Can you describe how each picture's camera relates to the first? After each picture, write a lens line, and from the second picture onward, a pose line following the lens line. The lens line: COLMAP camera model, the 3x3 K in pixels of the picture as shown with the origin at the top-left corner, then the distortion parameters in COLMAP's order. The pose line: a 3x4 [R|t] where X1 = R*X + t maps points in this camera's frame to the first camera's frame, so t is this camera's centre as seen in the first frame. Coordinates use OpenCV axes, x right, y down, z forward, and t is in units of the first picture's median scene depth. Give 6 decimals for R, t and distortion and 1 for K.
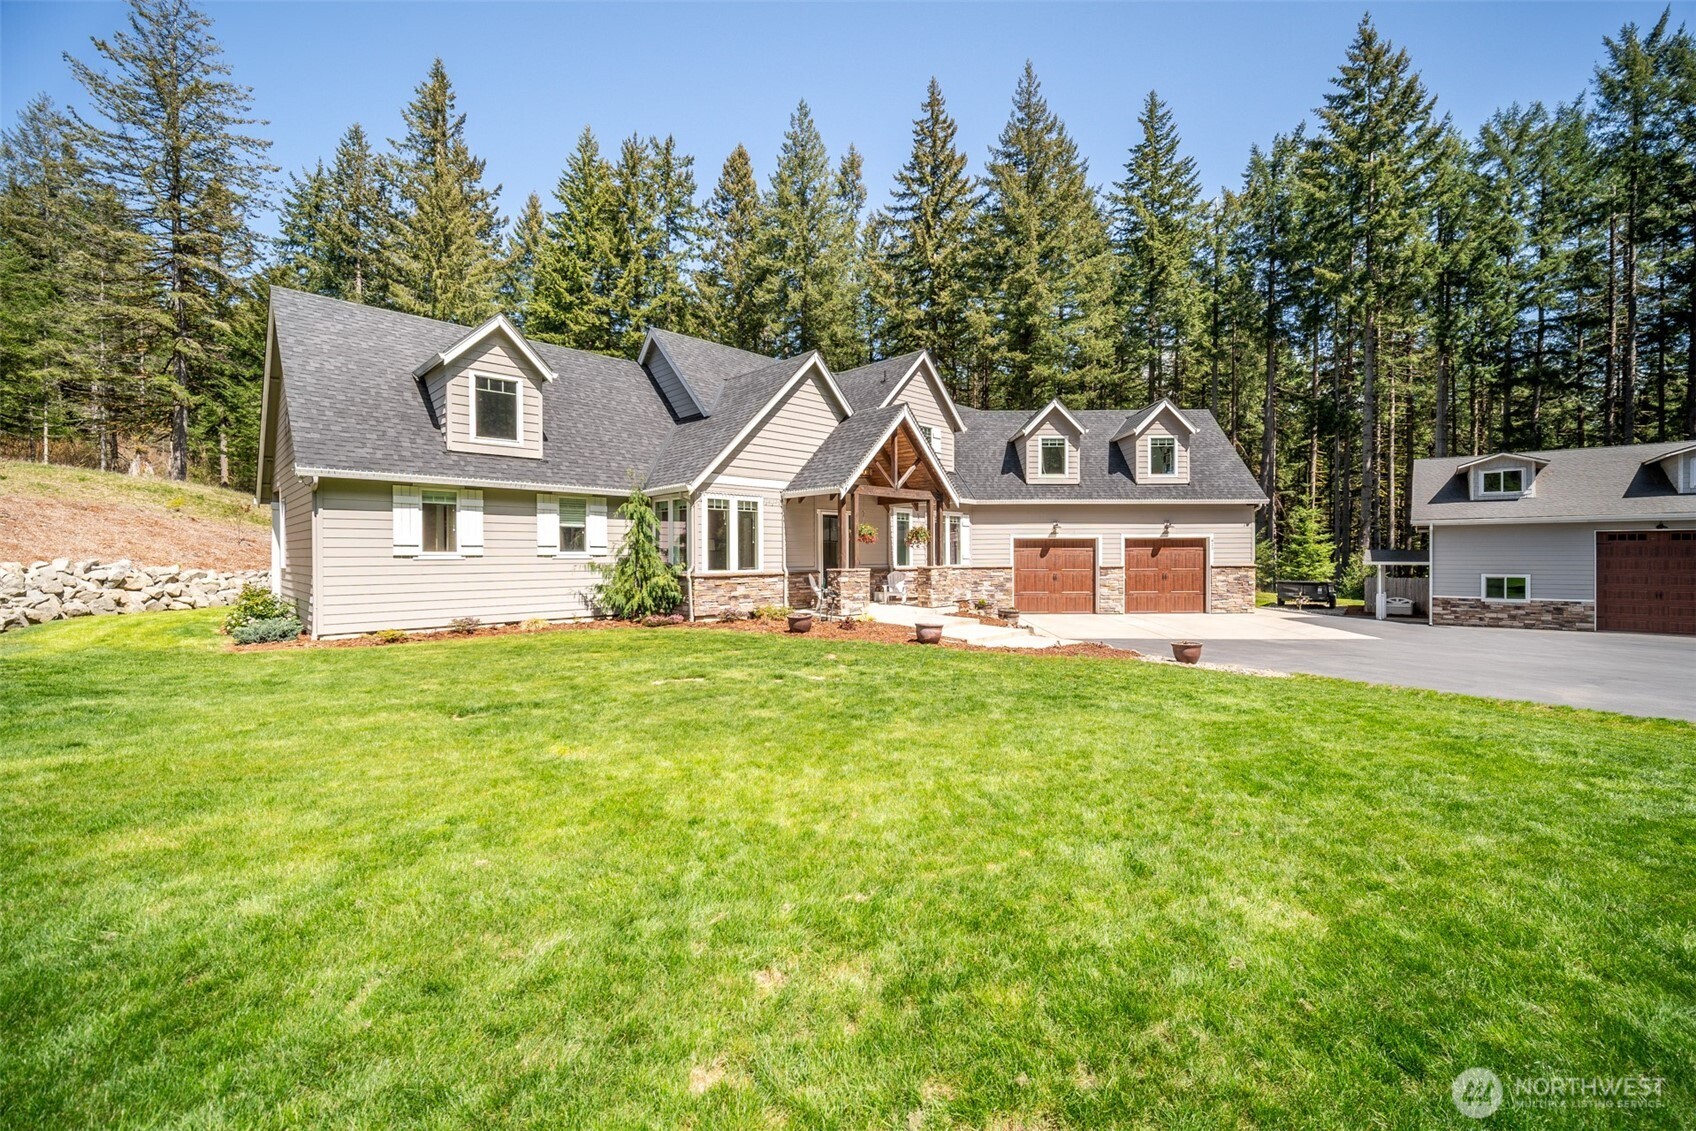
lens RADIAL K [[674.1, 0, 853.9], [0, 674.1, 563.4], [0, 0, 1]] dist [-0.003405, 0.000002]
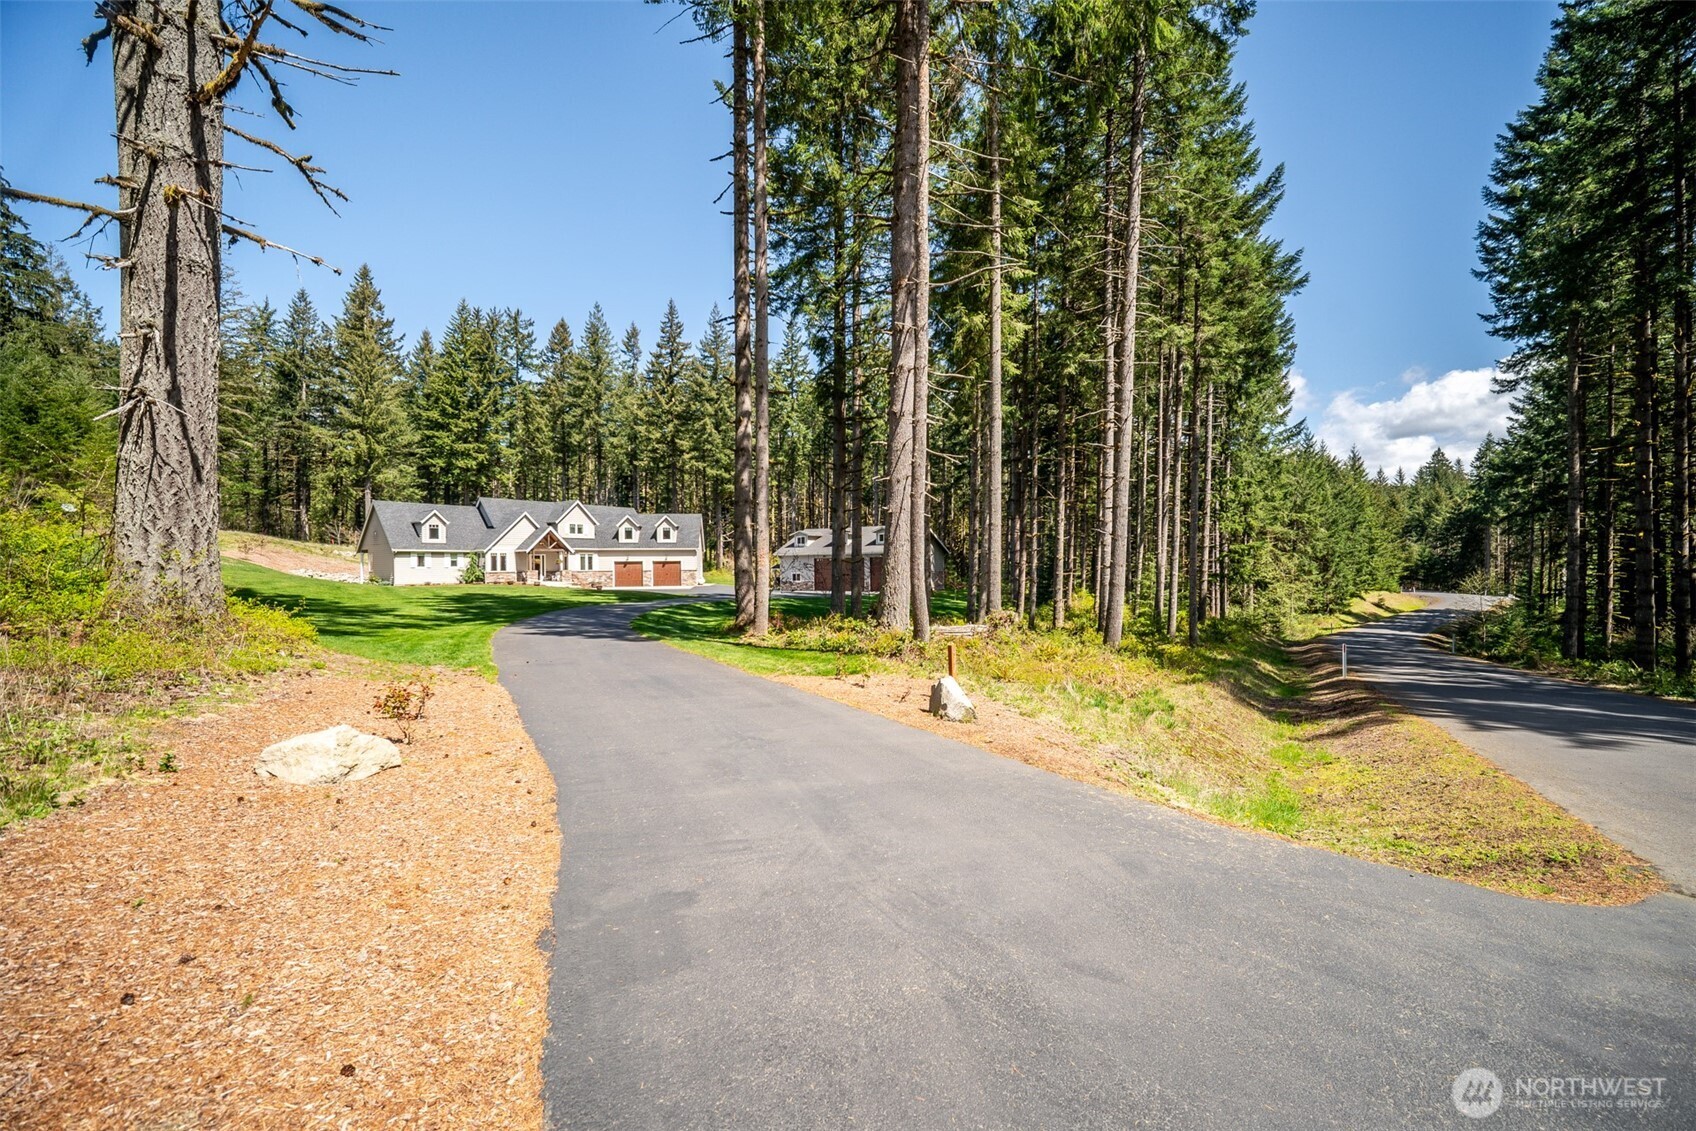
lens RADIAL K [[674.1, 0, 855.5], [0, 674.1, 574.0], [0, 0, 1]] dist [-0.003405, 0.000002]
pose [[0.989970, -0.006369, 0.141132, 0.874362], [0.006939, 0.999970, -0.003545, 0.036416], [-0.141106, 0.004489, 0.989984, -2.089935]]
